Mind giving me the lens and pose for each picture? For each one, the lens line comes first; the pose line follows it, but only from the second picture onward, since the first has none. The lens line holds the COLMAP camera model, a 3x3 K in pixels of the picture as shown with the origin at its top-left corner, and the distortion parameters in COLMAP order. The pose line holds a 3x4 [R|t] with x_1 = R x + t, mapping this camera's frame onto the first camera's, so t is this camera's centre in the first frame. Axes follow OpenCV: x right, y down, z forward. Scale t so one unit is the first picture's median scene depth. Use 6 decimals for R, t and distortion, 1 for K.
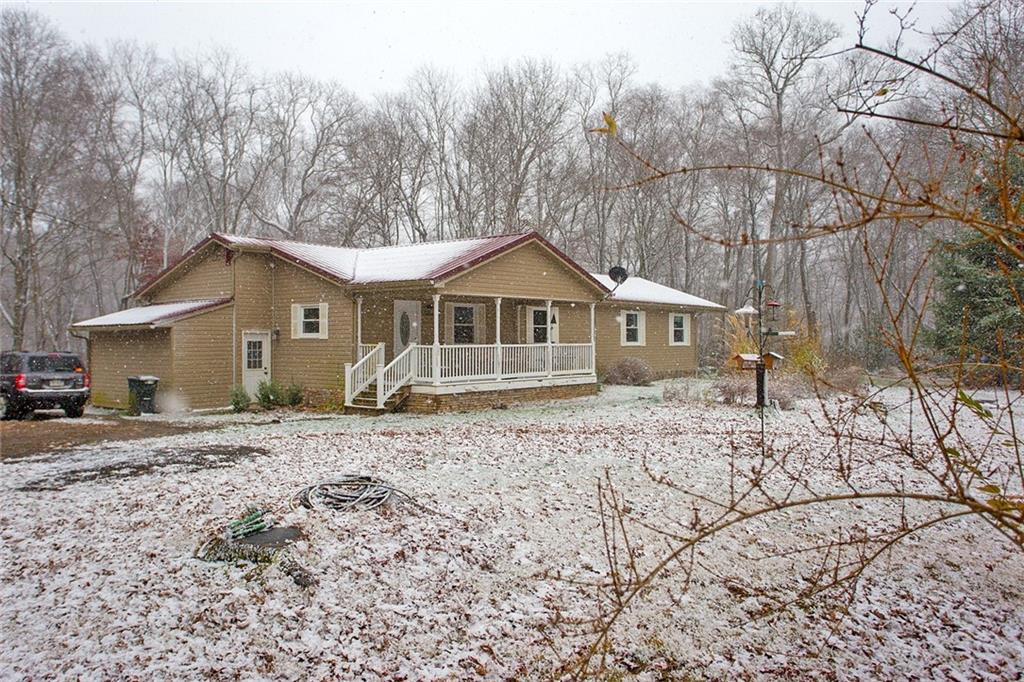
lens RADIAL K [[883.2, 0, 512.0], [0, 883.2, 341.0], [0, 0, 1]] dist [-0.004449, -0.000783]
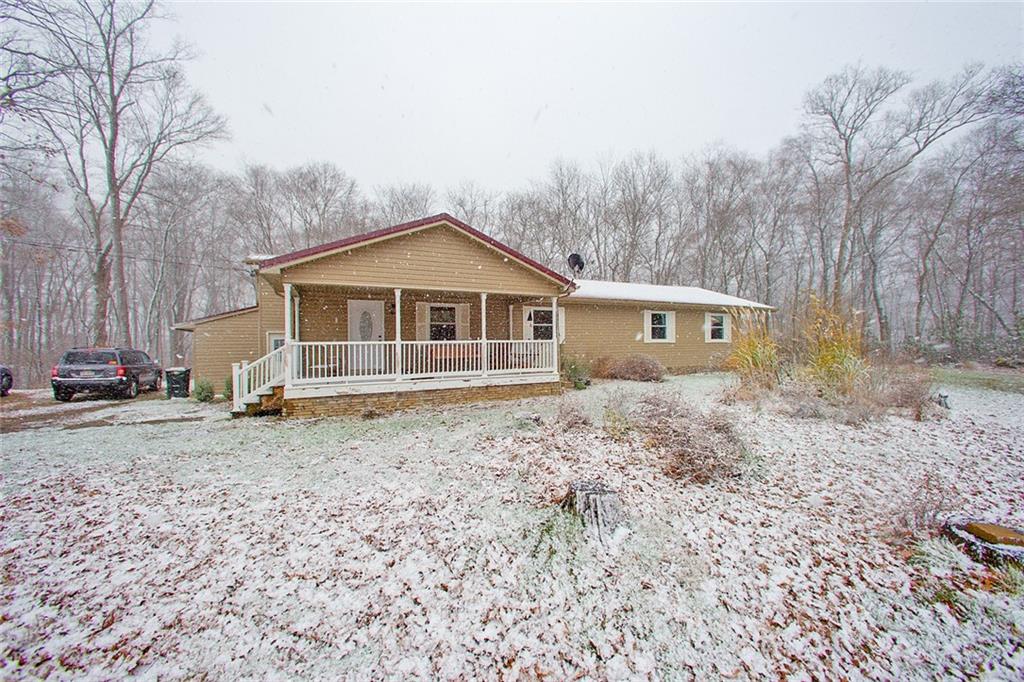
lens RADIAL K [[404.6, 0, 510.9], [0, 404.6, 345.4], [0, 0, 1]] dist [0.021096, -0.013858]
pose [[0.911772, -0.000070, -0.410696, 0.222093], [0.004471, 0.999942, 0.009756, 0.004218], [0.410671, -0.010731, 0.911720, 0.578664]]
